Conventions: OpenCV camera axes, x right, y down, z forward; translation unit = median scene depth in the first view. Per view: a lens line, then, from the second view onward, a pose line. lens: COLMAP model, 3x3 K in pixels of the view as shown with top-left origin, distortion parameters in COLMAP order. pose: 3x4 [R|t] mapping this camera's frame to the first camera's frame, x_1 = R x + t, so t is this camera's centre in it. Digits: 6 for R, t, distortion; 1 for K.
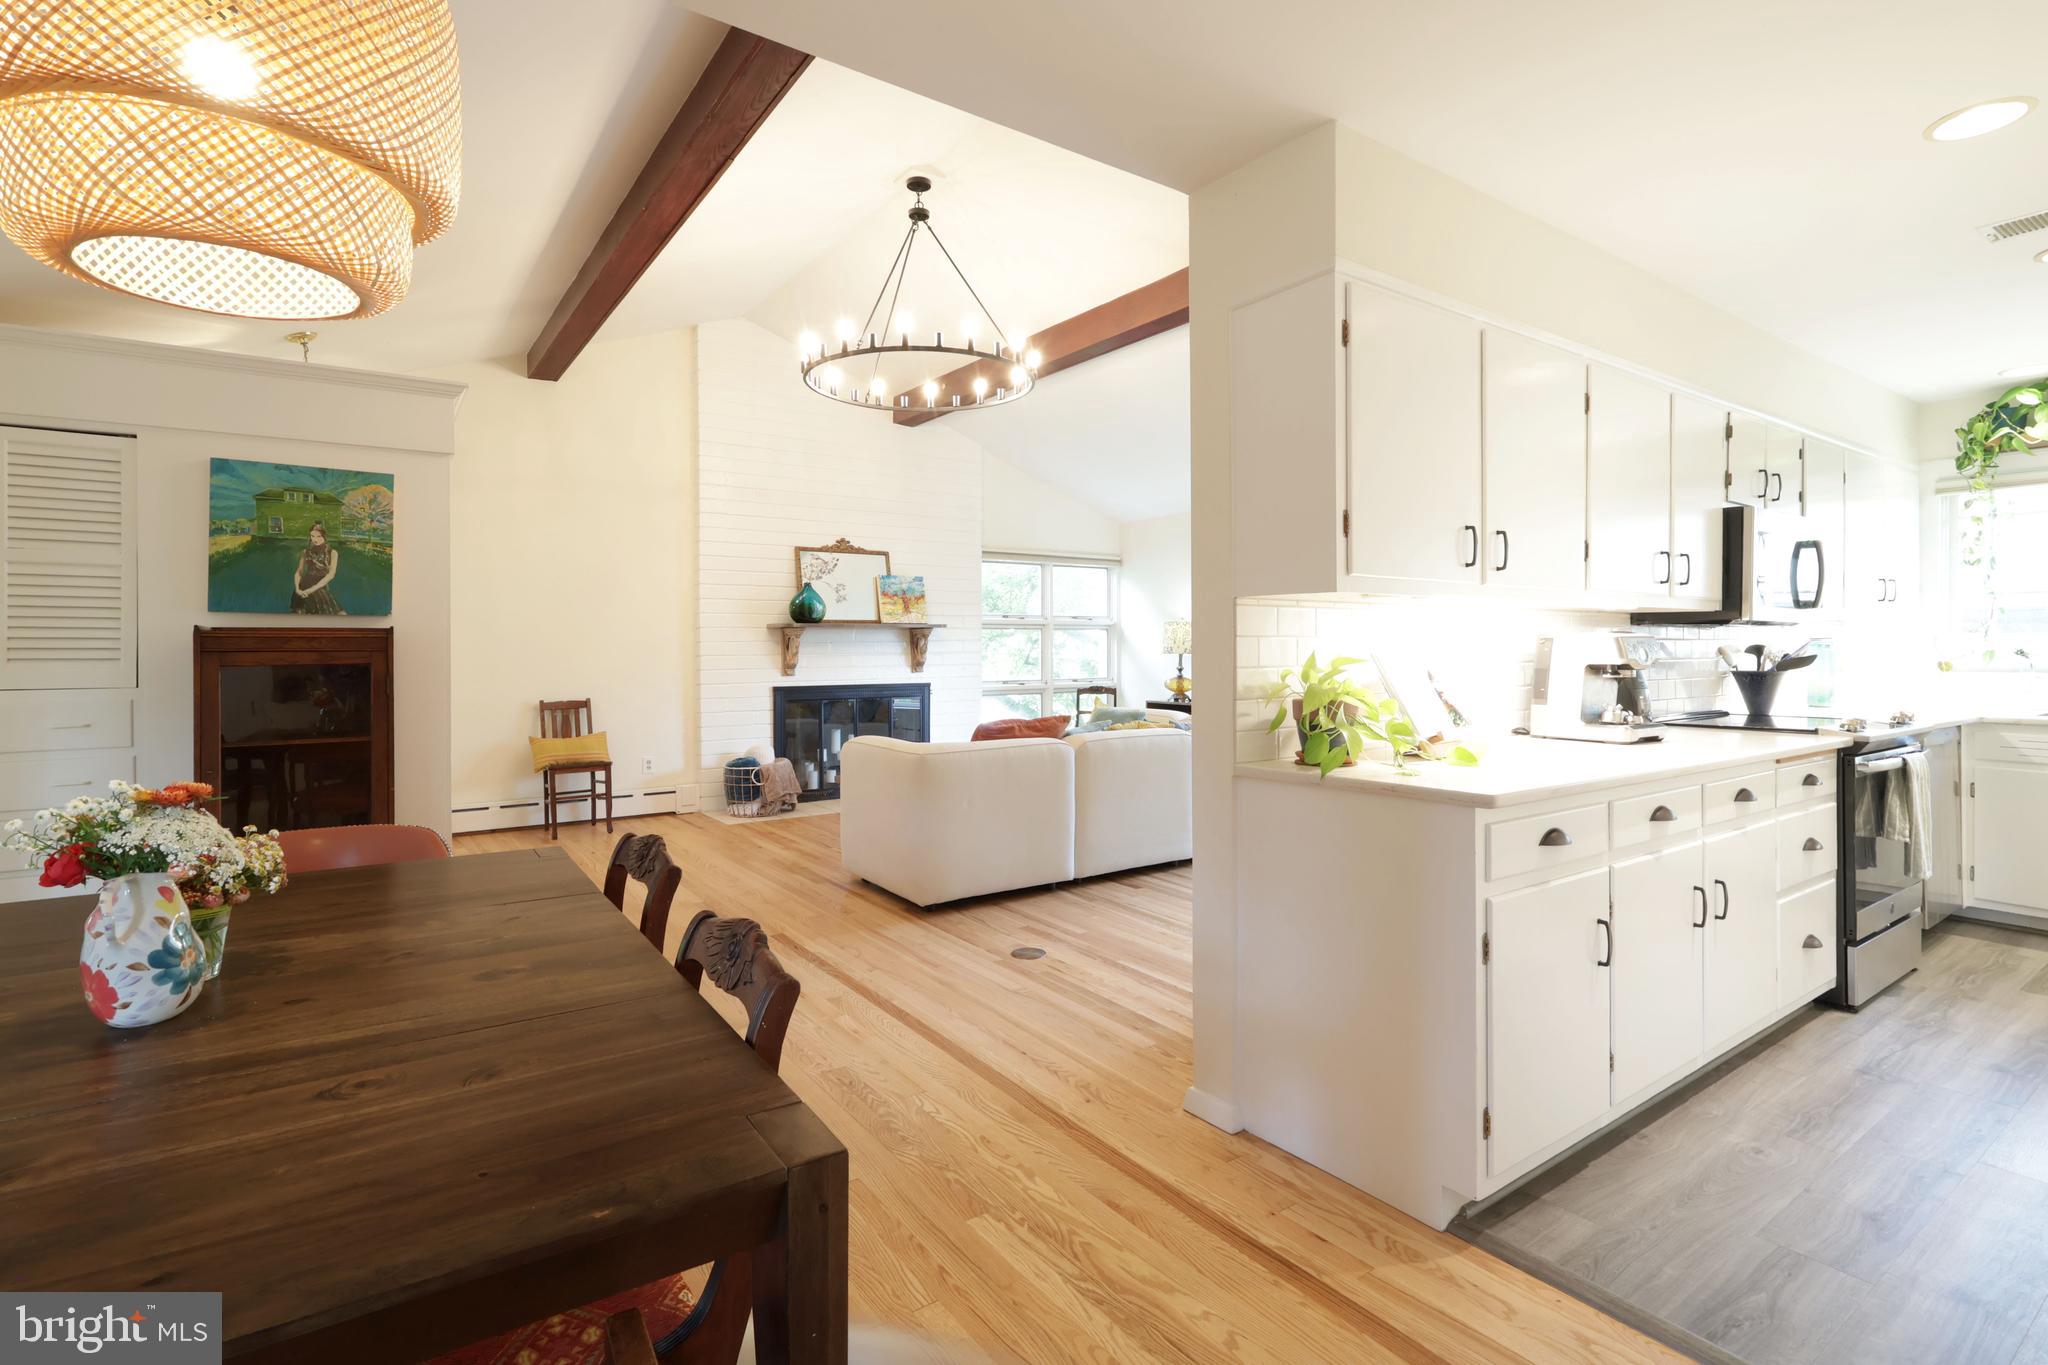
lens RADIAL K [[971.1, 0, 1011.5], [0, 971.1, 647.9], [0, 0, 1]] dist [0.003212, 0.000142]
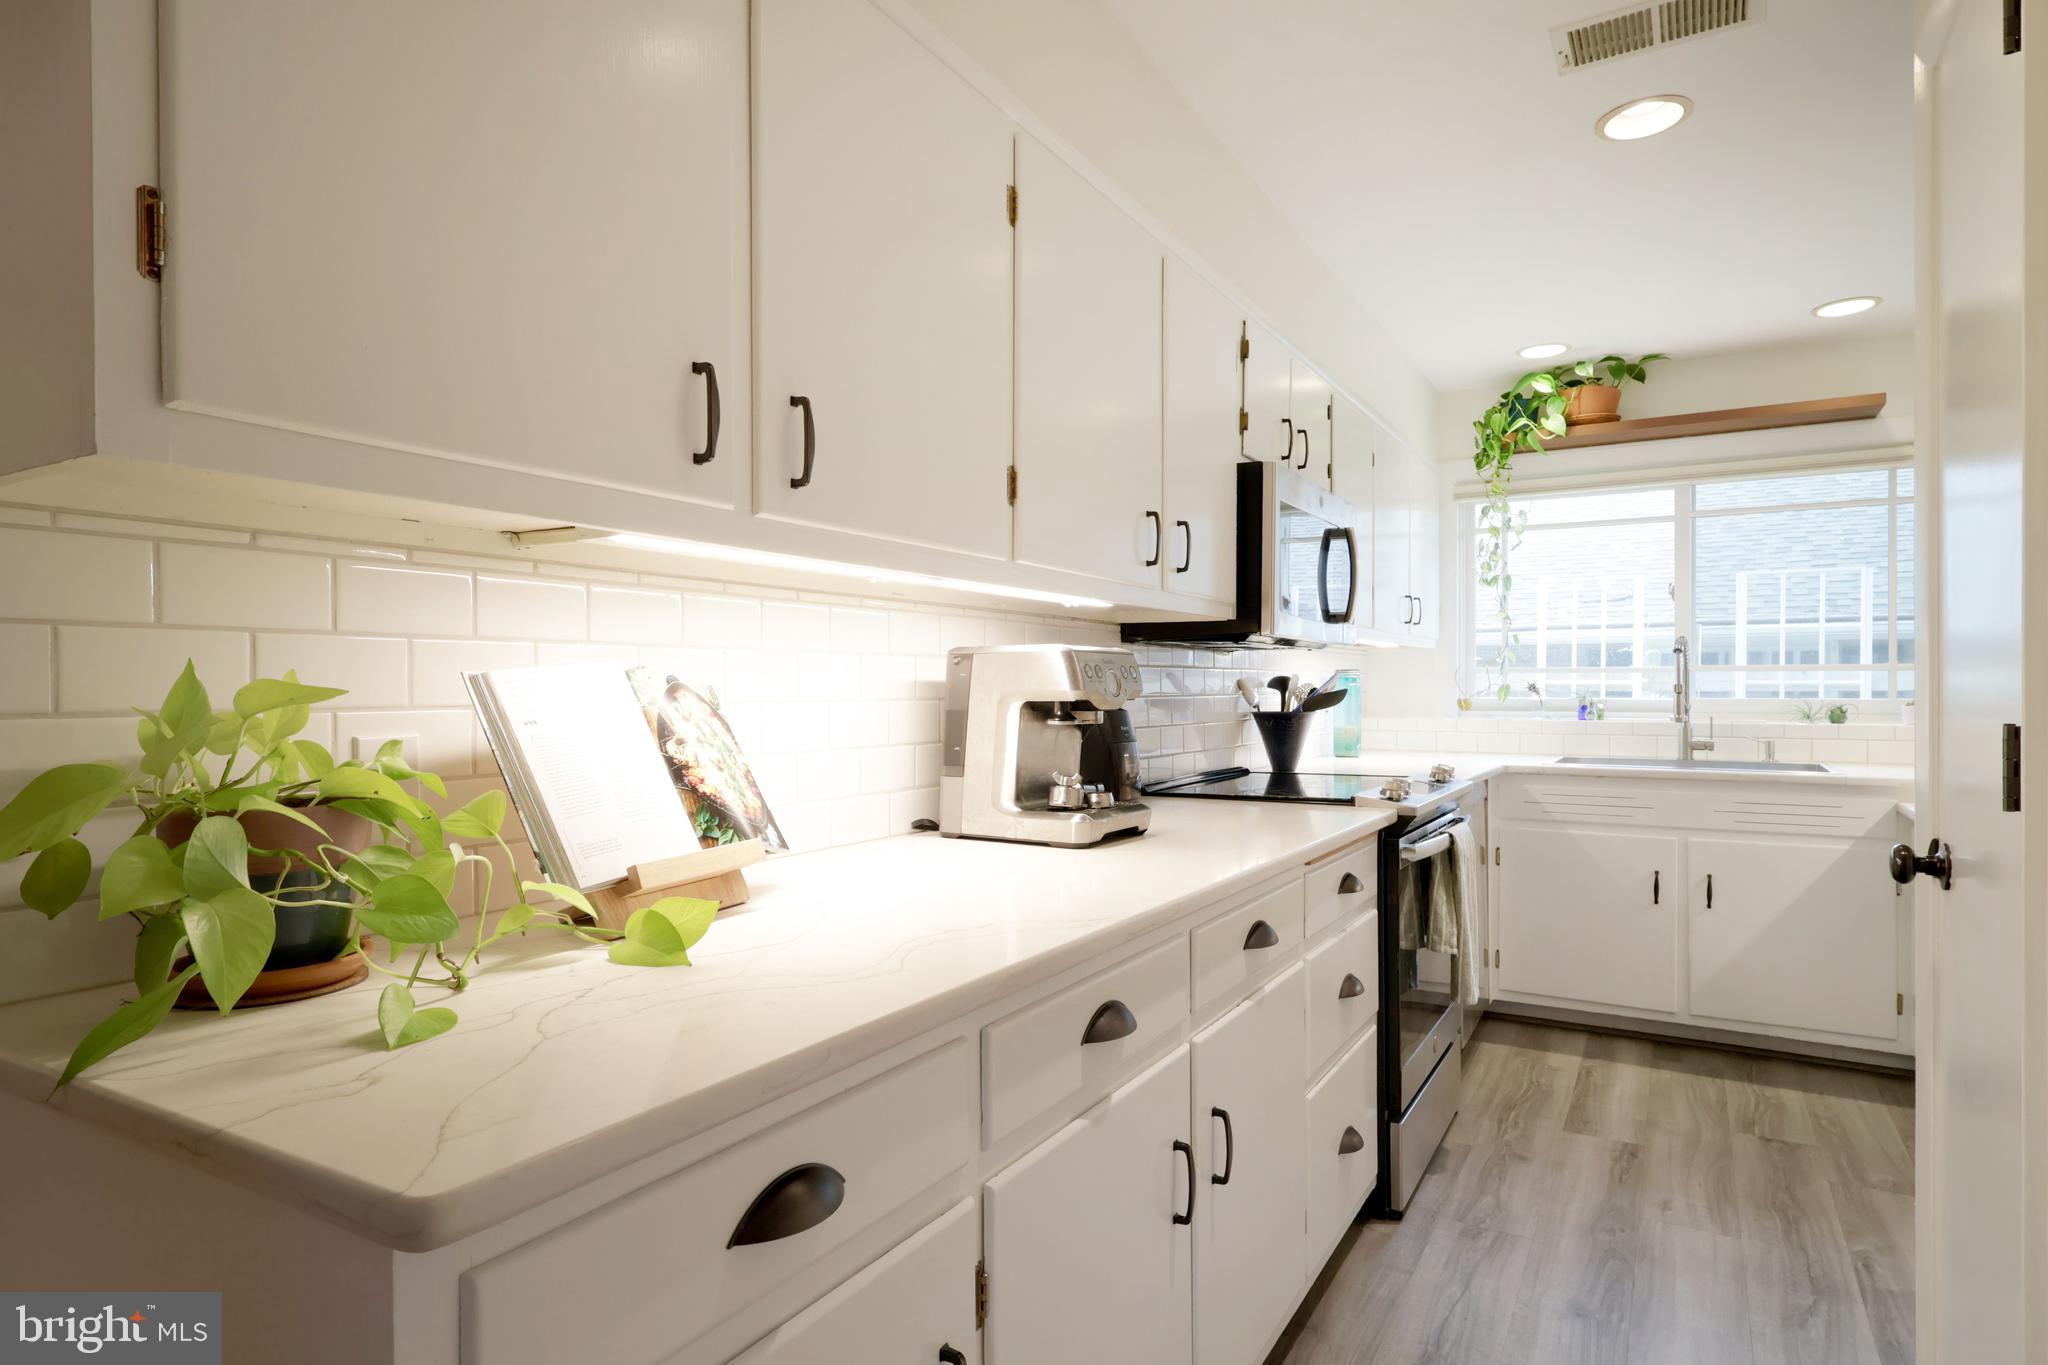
lens RADIAL K [[1159.0, 0, 1013.6], [0, 1159.0, 687.7], [0, 0, 1]] dist [-0.000959, 0.007487]
pose [[0.911660, -0.000721, 0.410944, 0.308476], [0.002175, 0.999993, -0.003069, 0.010484], [-0.410939, 0.003692, 0.911655, 0.395861]]
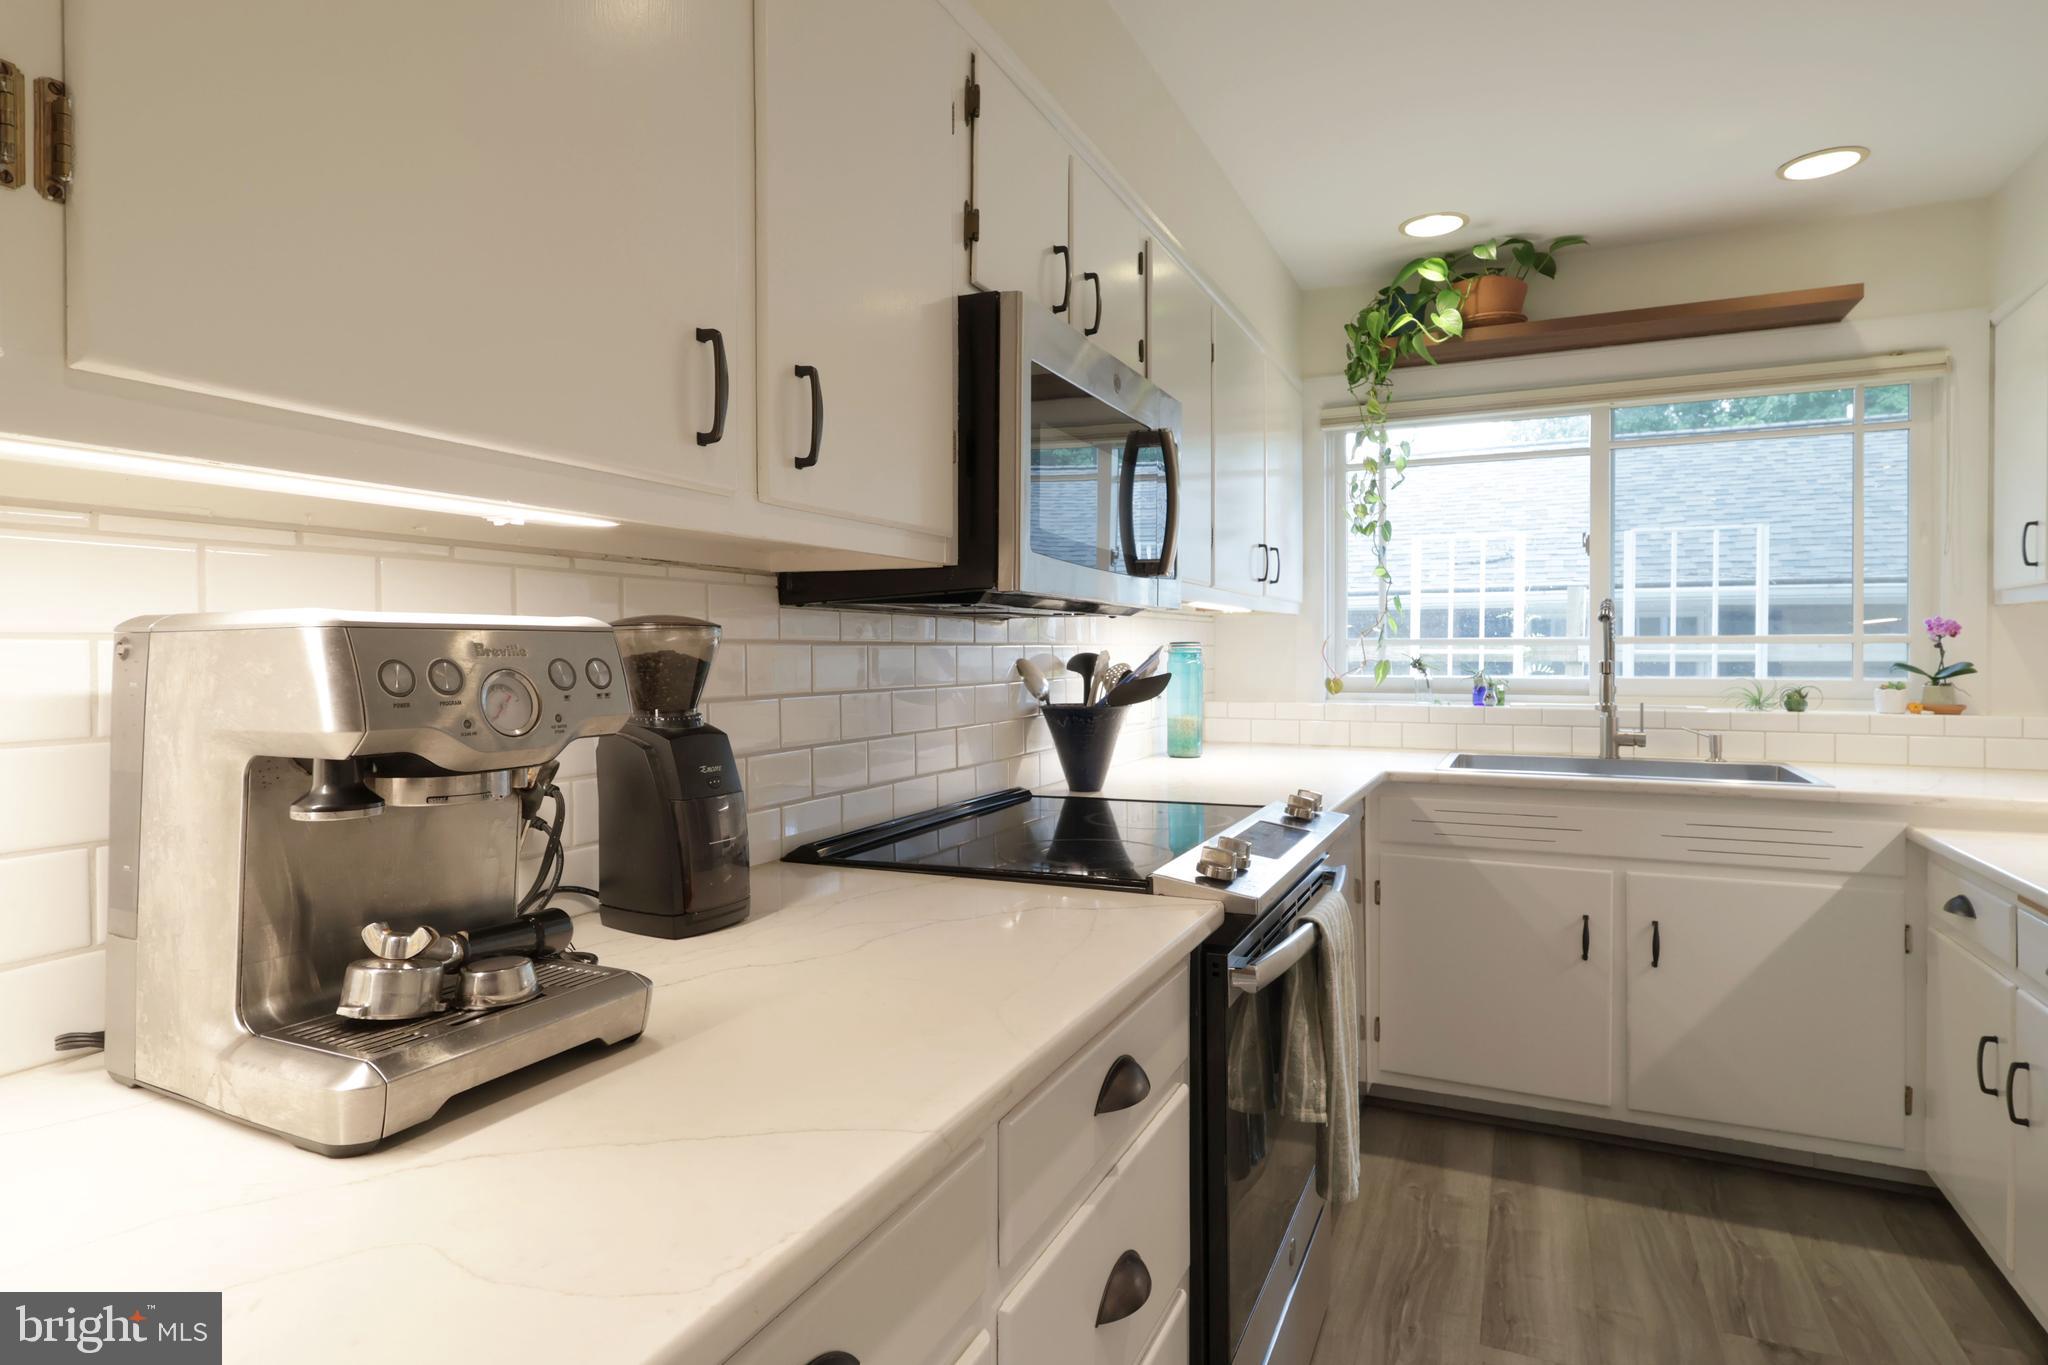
lens RADIAL K [[1159.0, 0, 1005.0], [0, 1159.0, 662.1], [0, 0, 1]] dist [-0.000959, 0.007487]
pose [[0.867308, -0.006856, 0.497725, 0.589669], [0.004312, 0.999971, 0.006262, -0.004399], [-0.497753, -0.003285, 0.867312, 0.676986]]
